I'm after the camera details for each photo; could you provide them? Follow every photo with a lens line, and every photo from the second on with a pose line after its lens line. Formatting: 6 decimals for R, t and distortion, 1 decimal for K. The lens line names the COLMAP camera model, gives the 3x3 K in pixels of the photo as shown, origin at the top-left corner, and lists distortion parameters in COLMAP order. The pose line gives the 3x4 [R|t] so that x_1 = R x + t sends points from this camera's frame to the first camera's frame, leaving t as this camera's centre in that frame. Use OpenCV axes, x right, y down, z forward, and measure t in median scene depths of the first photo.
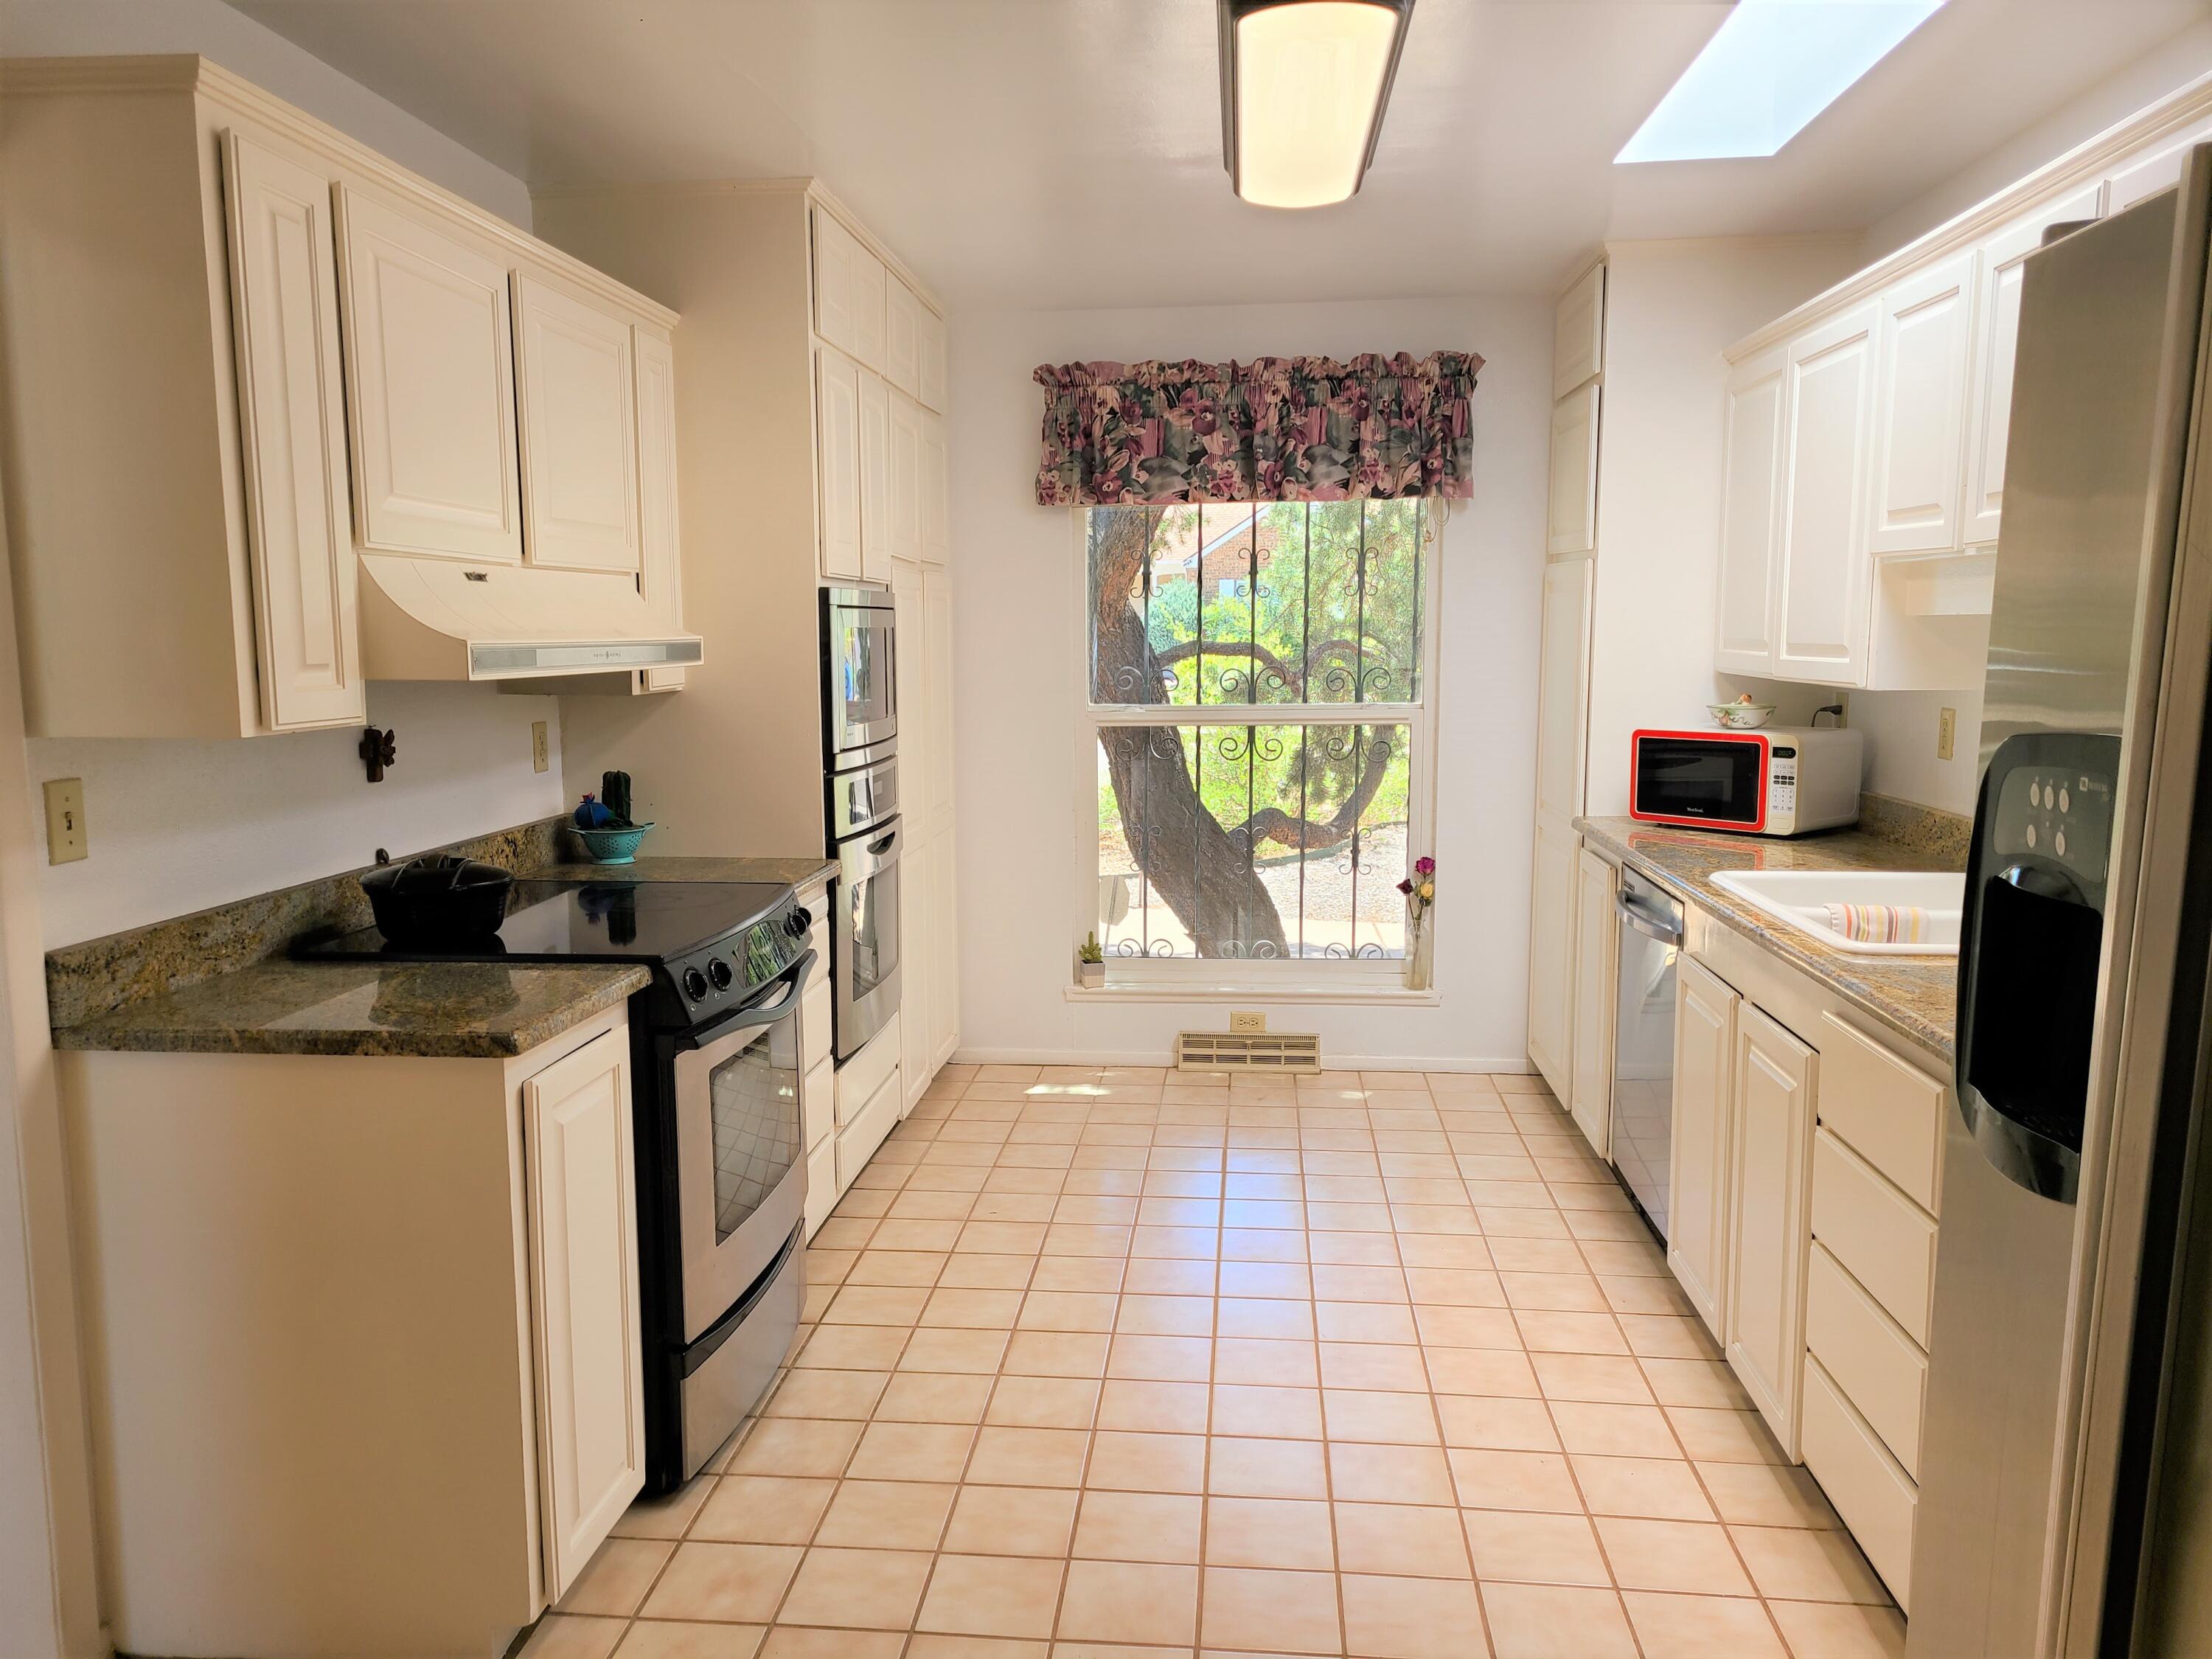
lens RADIAL K [[1656.9, 0, 1101.3], [0, 1656.9, 850.5], [0, 0, 1]] dist [0.063946, -0.050450]
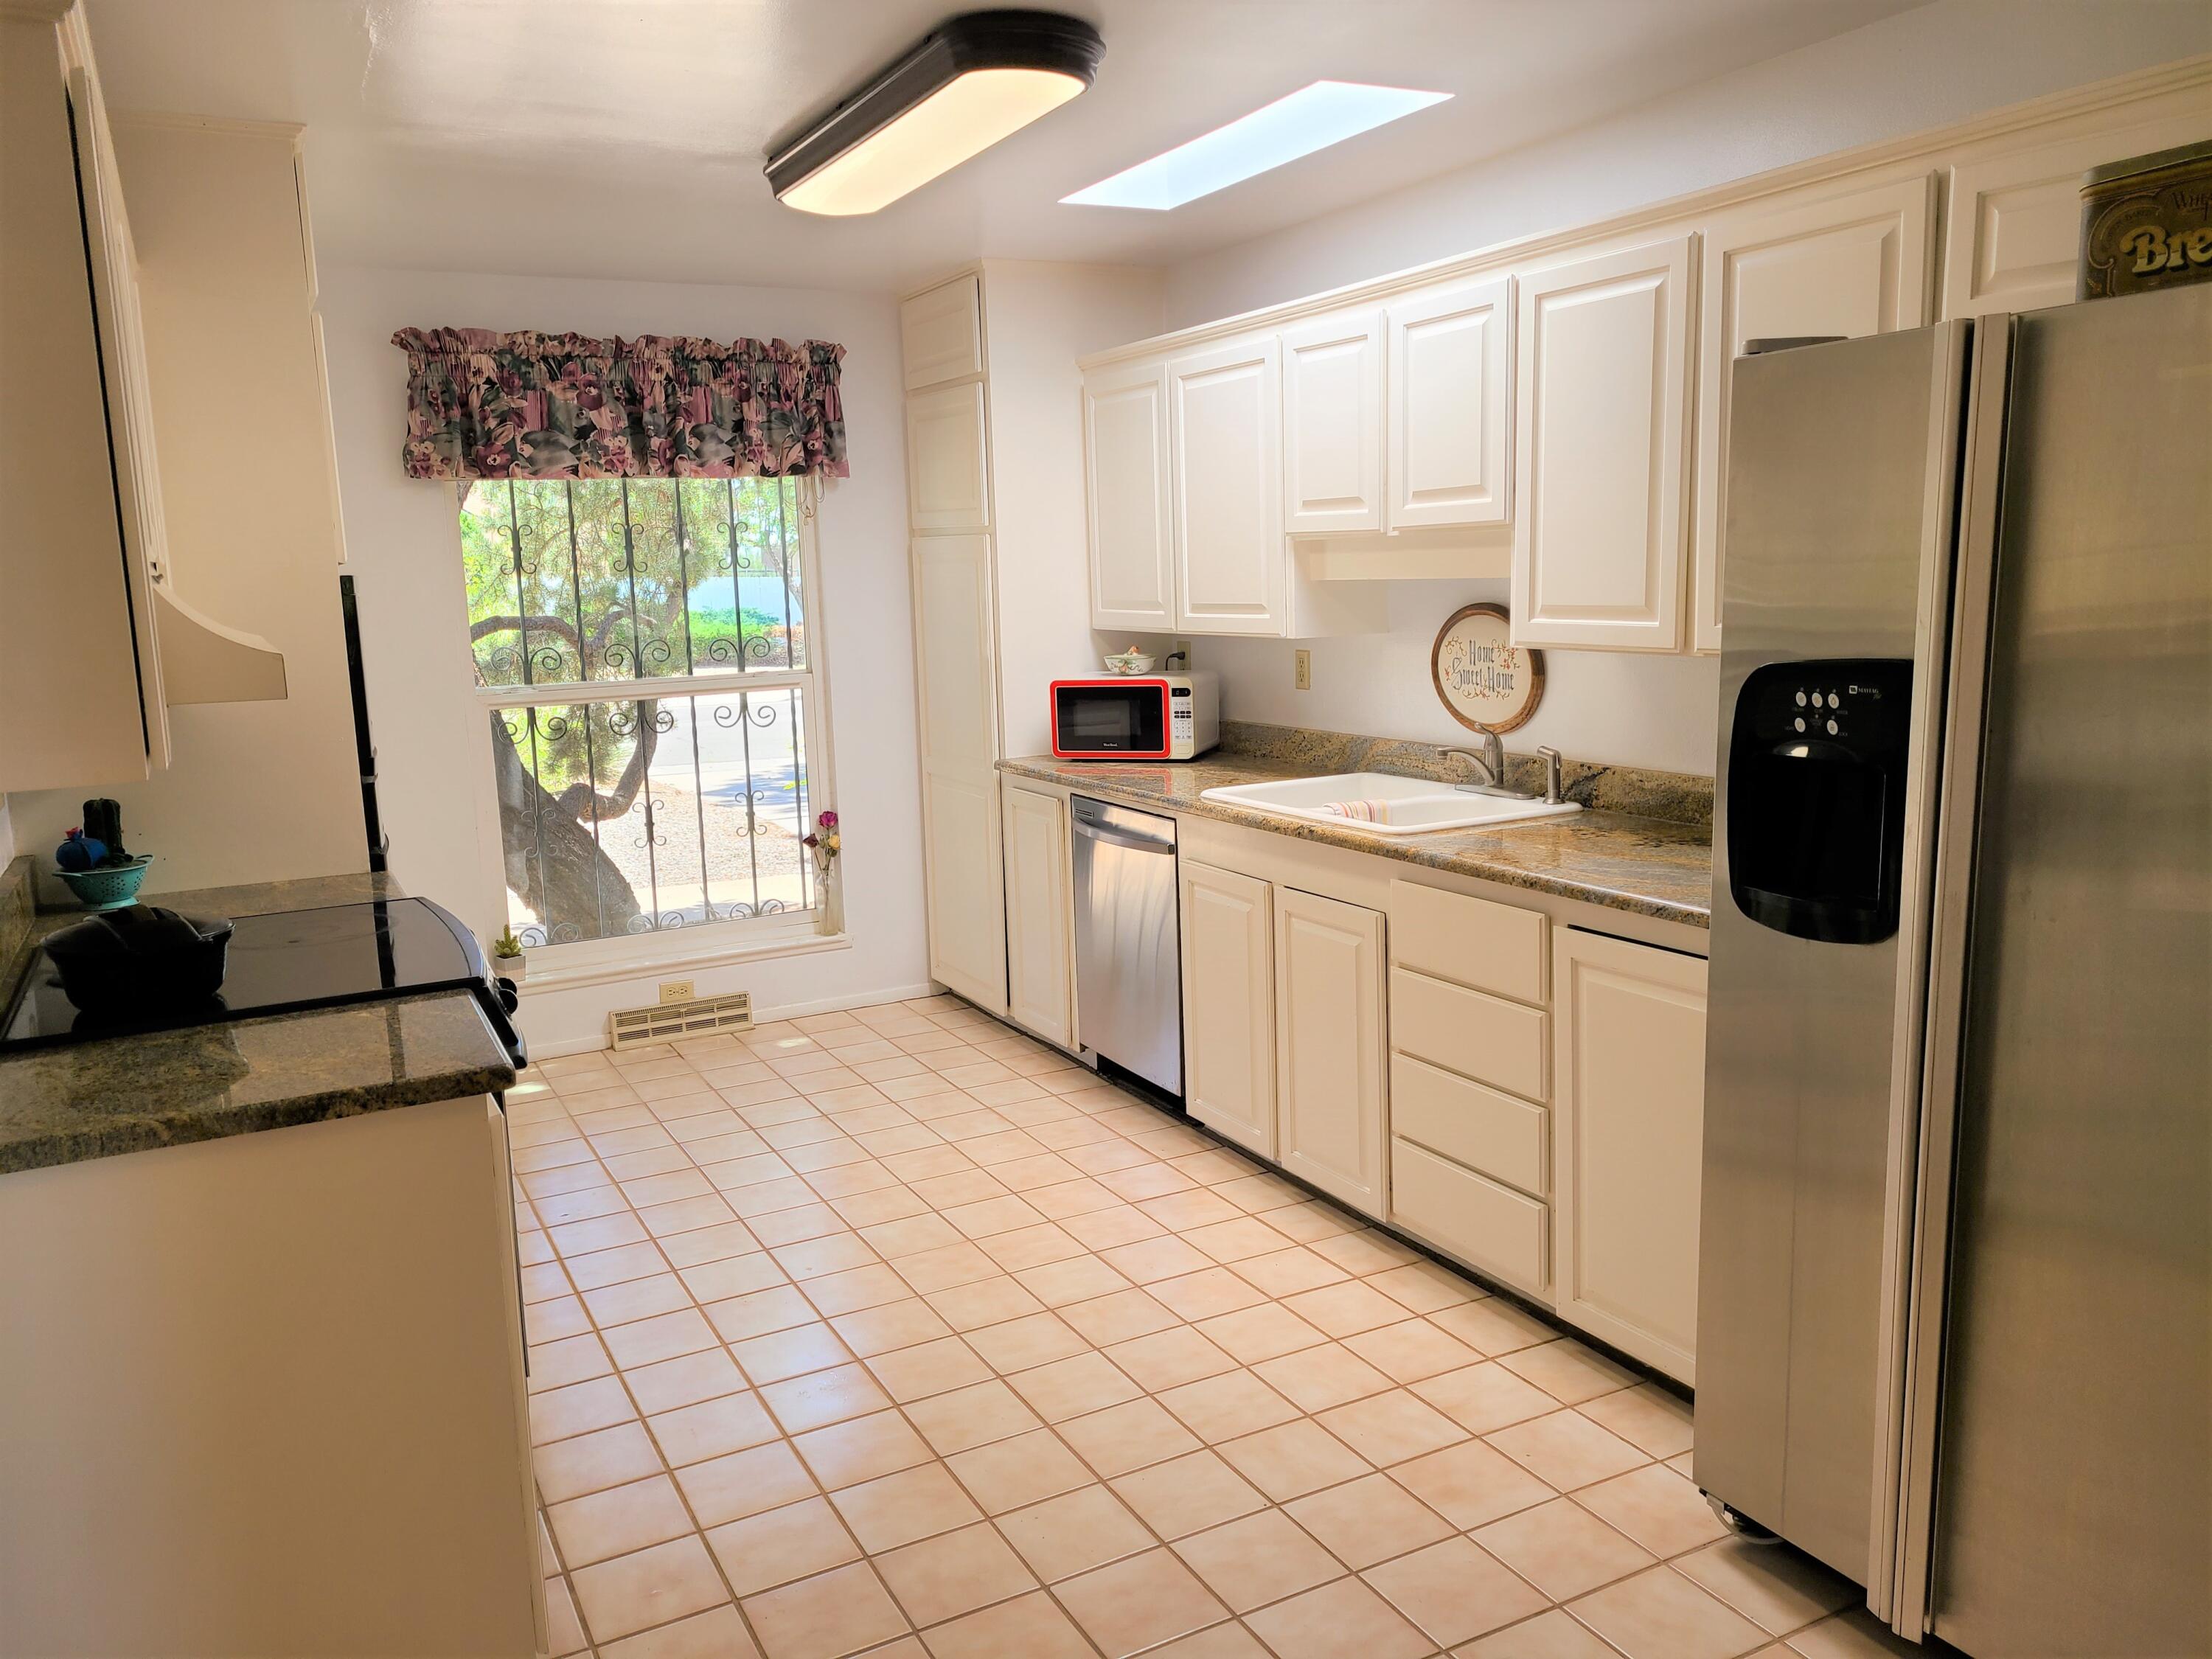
lens RADIAL K [[1656.9, 0, 1090.4], [0, 1656.9, 827.7], [0, 0, 1]] dist [0.063946, -0.050450]
pose [[0.834282, -0.107604, 0.540735, -0.256515], [0.101358, 0.993987, 0.041418, -0.013264], [-0.541940, 0.020254, 0.840173, 0.007320]]
